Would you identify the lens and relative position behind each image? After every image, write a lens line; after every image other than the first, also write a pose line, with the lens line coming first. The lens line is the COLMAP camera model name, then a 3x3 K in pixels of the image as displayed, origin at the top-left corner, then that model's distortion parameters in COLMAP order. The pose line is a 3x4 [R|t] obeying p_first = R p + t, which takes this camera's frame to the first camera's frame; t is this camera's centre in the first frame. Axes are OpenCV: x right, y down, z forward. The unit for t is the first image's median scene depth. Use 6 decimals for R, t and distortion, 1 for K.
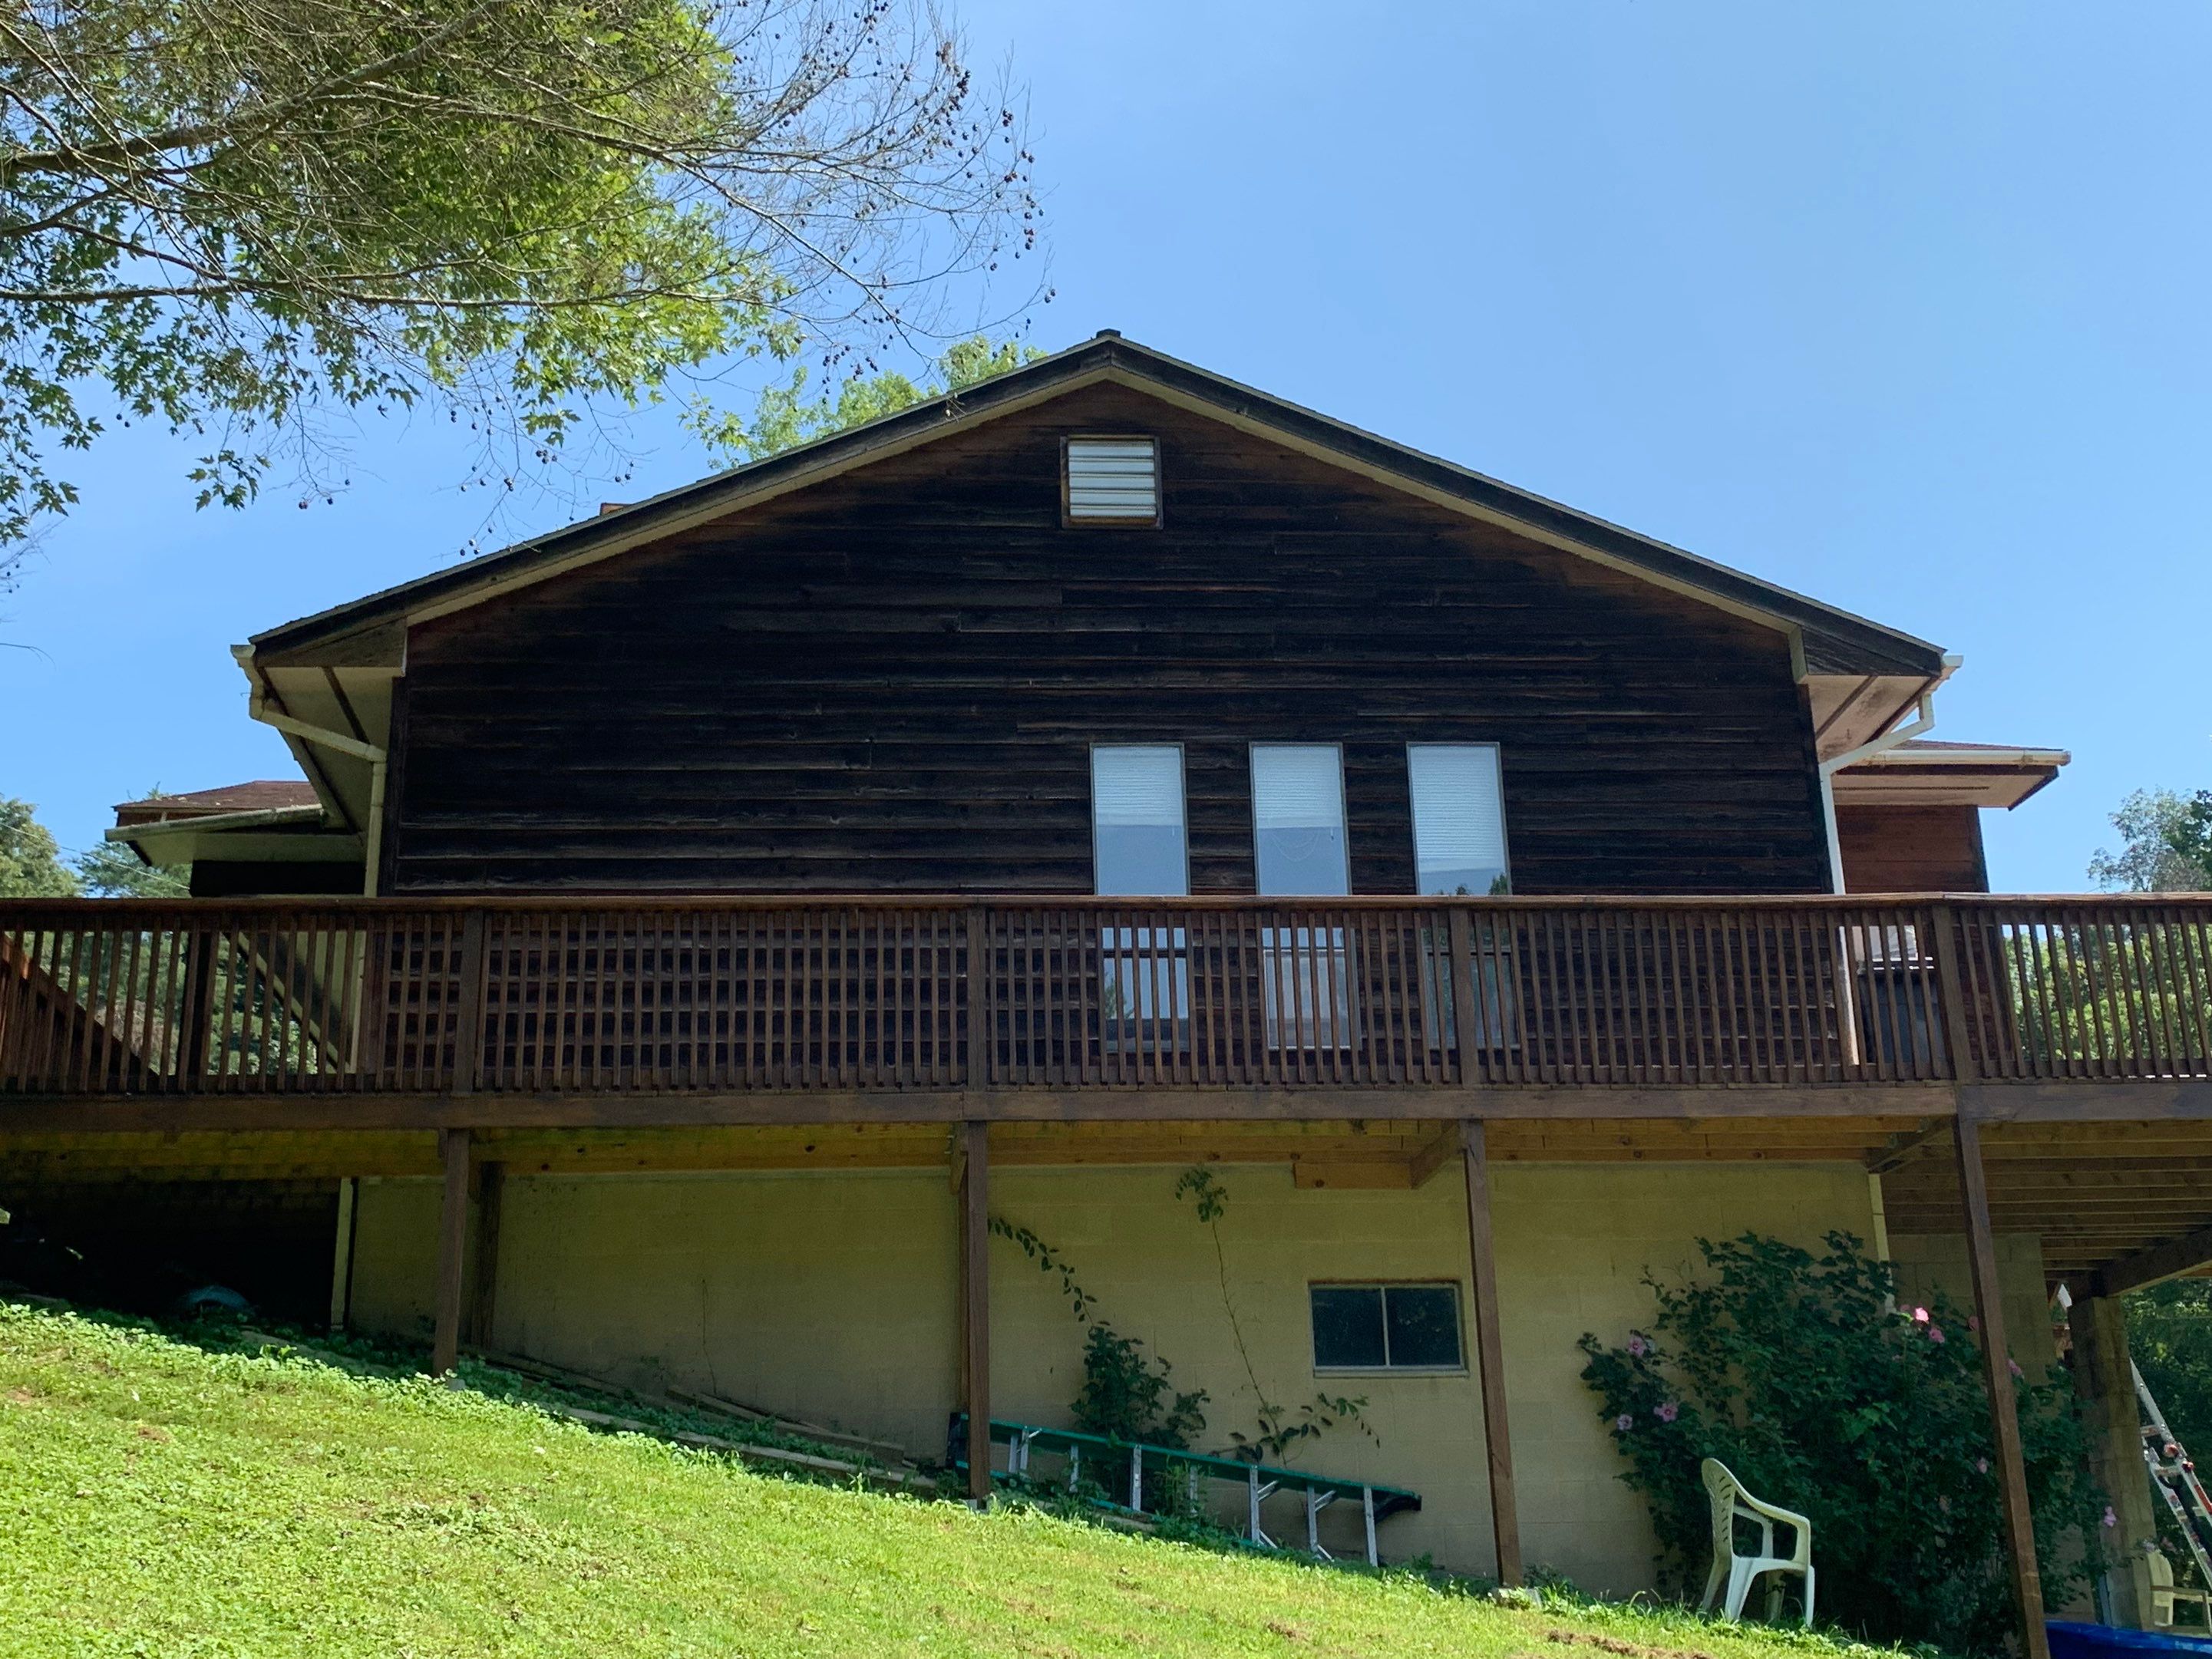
lens RADIAL K [[2633.7, 0, 1103.9], [0, 2633.7, 775.3], [0, 0, 1]] dist [0.138956, -0.439905]
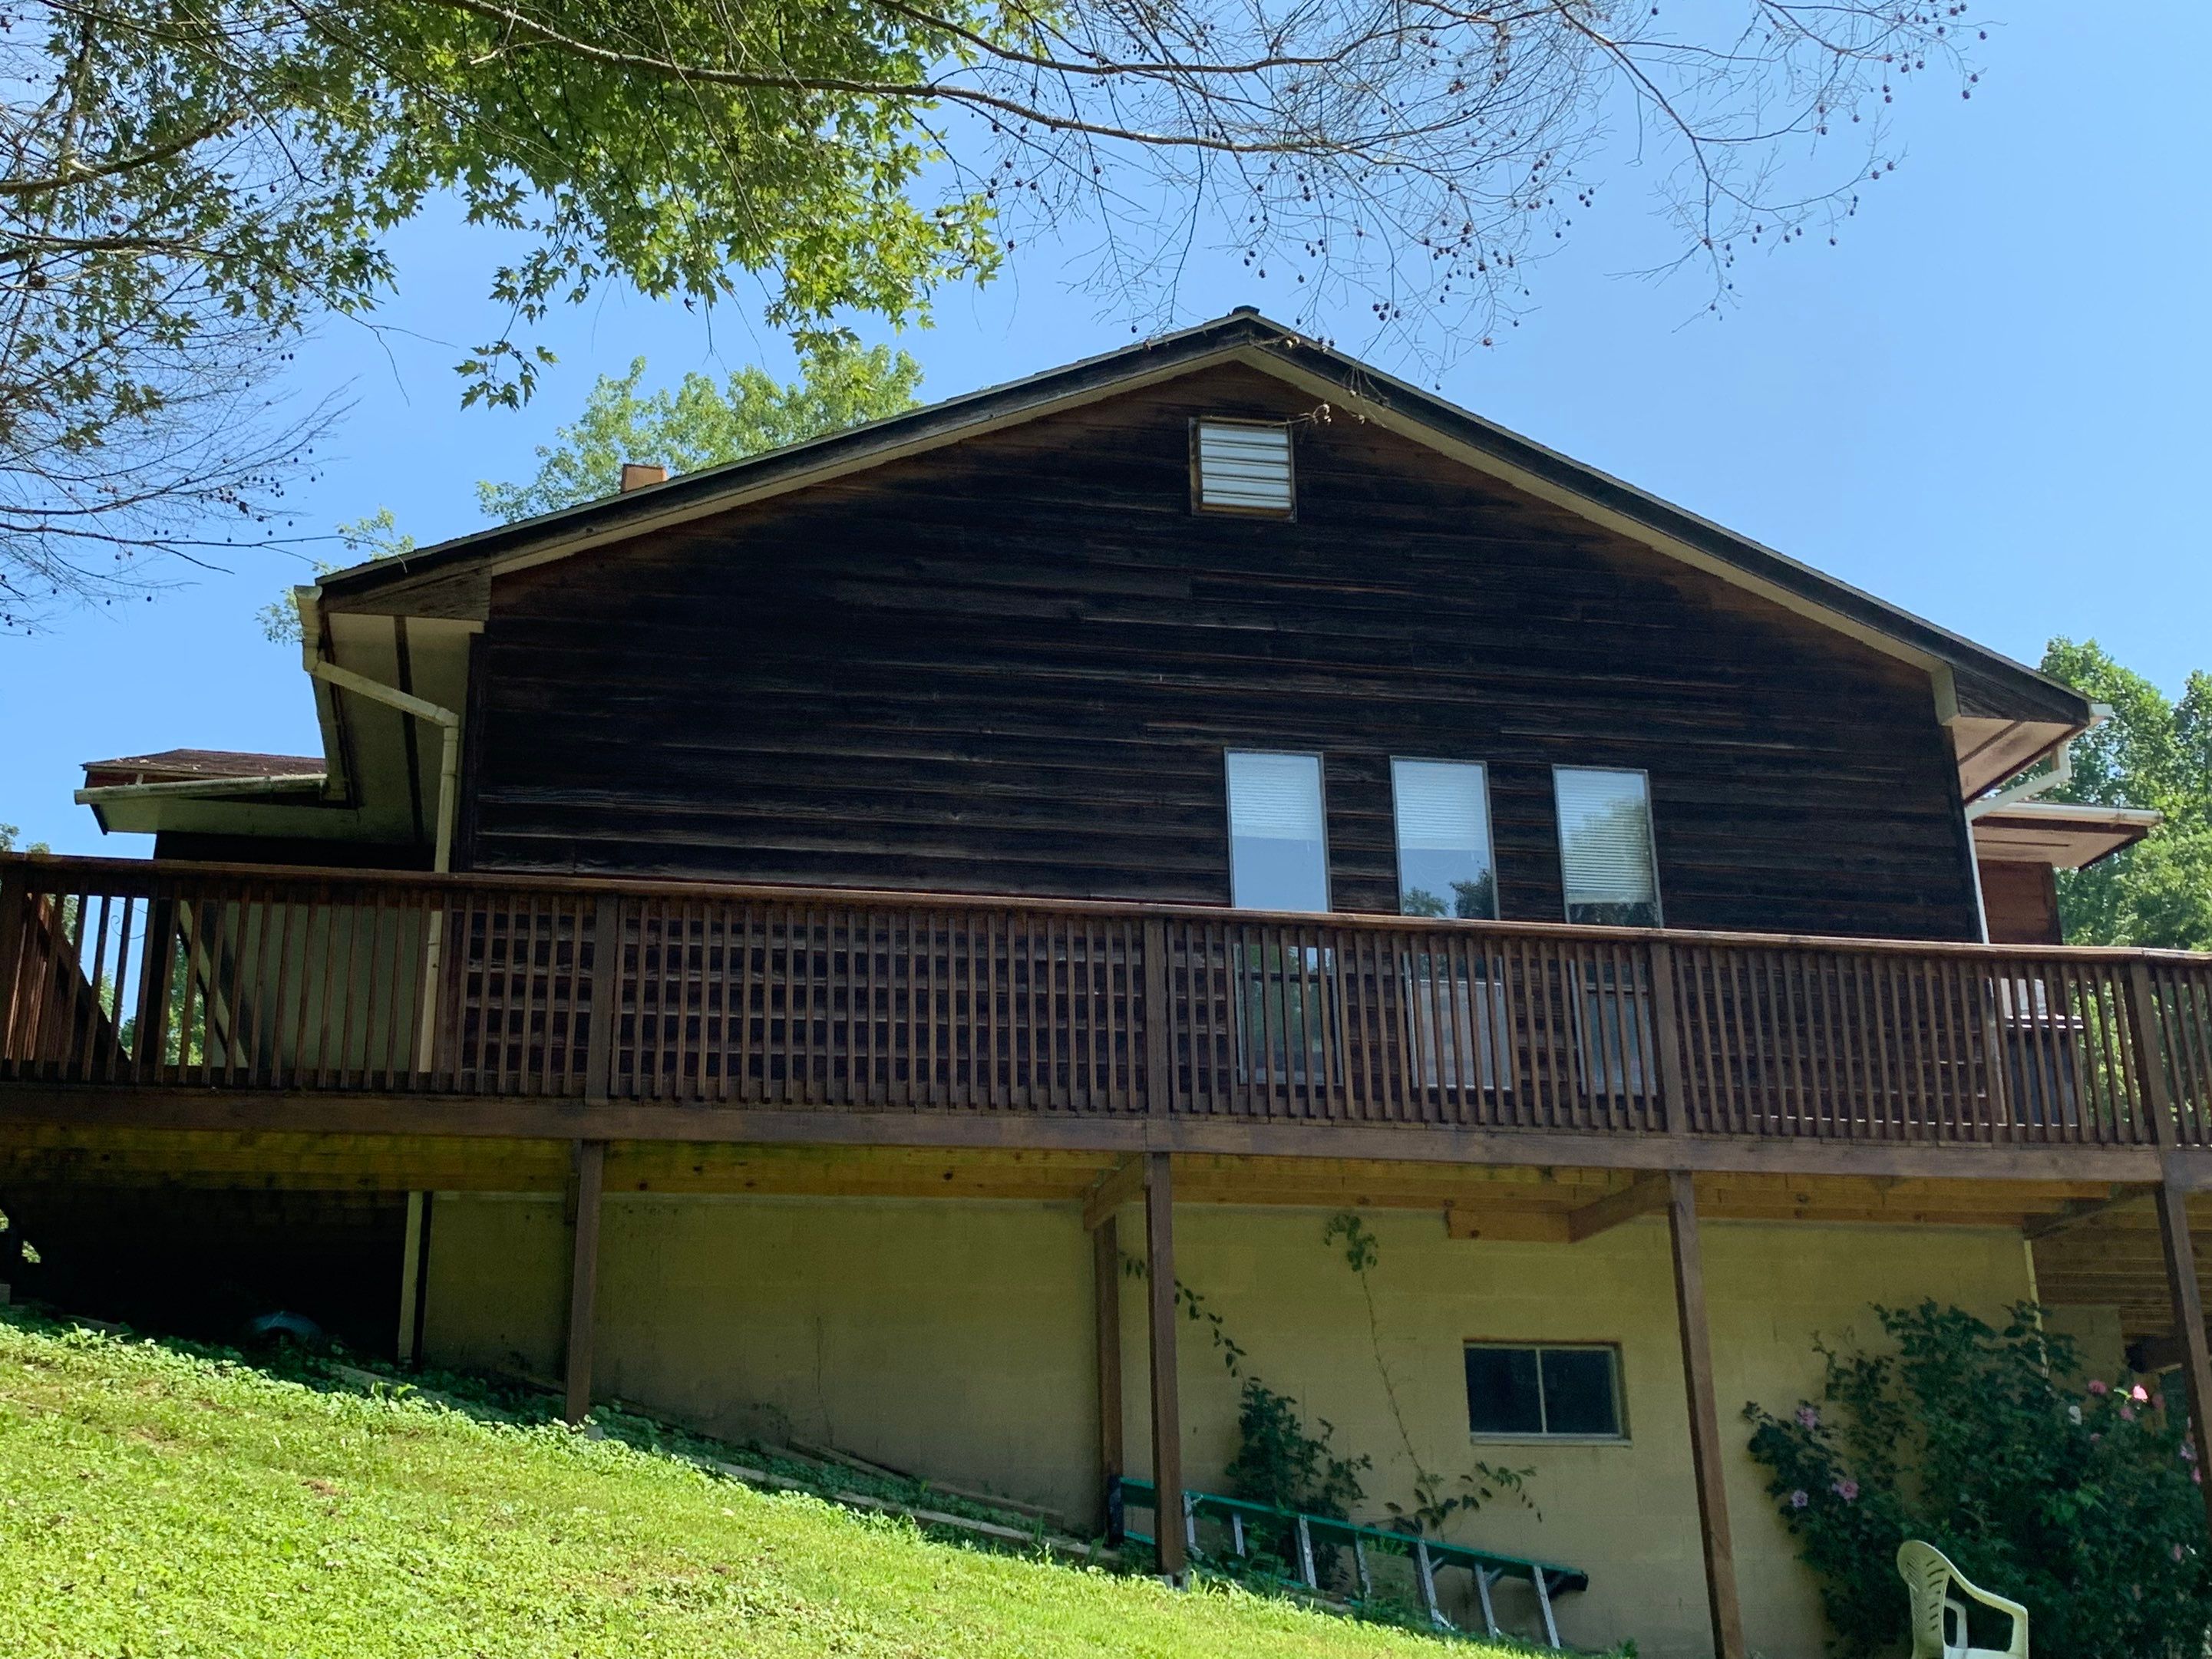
lens RADIAL K [[2633.7, 0, 1103.9], [0, 2633.7, 775.3], [0, 0, 1]] dist [0.138956, -0.439905]
pose [[0.991978, 0.050986, 0.115674, -0.167281], [-0.049317, 0.998634, -0.017245, 0.016970], [-0.116395, 0.011402, 0.993138, 0.094593]]
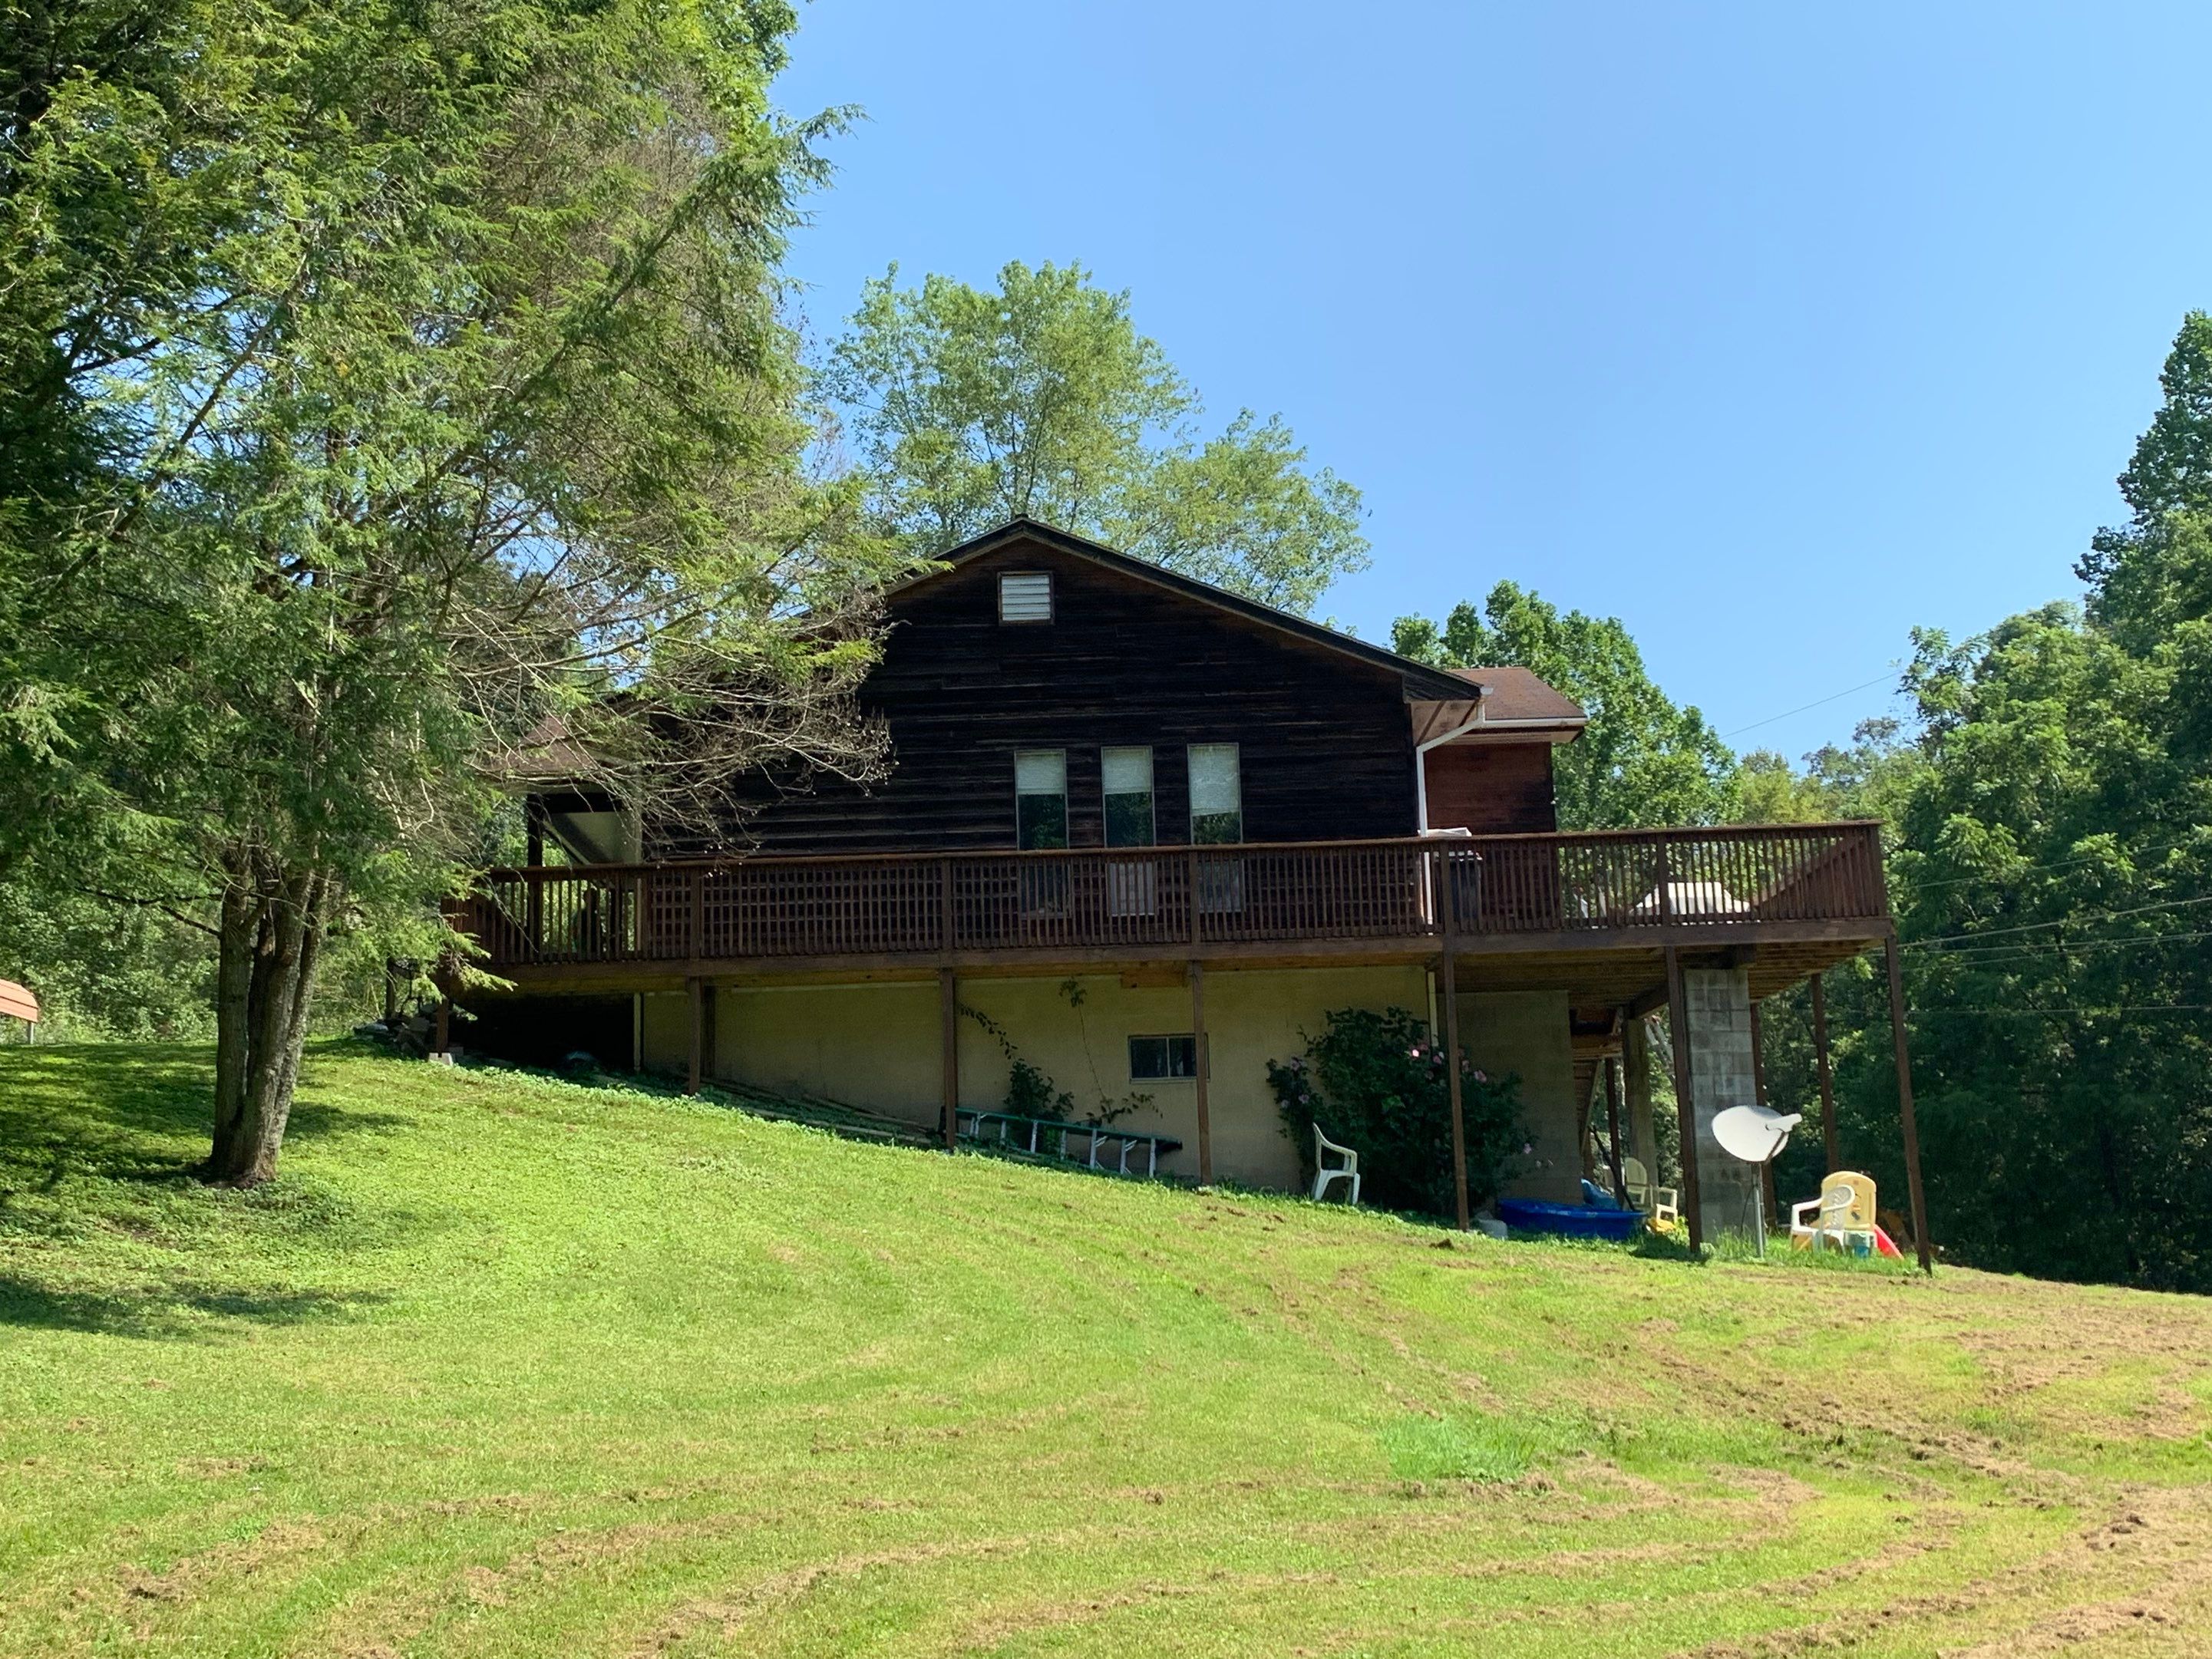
lens RADIAL K [[2537.9, 0, 1106.0], [0, 2537.9, 829.5], [0, 0, 1]] dist [0.128649, 0.007633]
pose [[0.998243, -0.019600, -0.055912, 0.171532], [0.028098, 0.987432, 0.155524, -0.253794], [0.052161, -0.156821, 0.986249, -0.831745]]
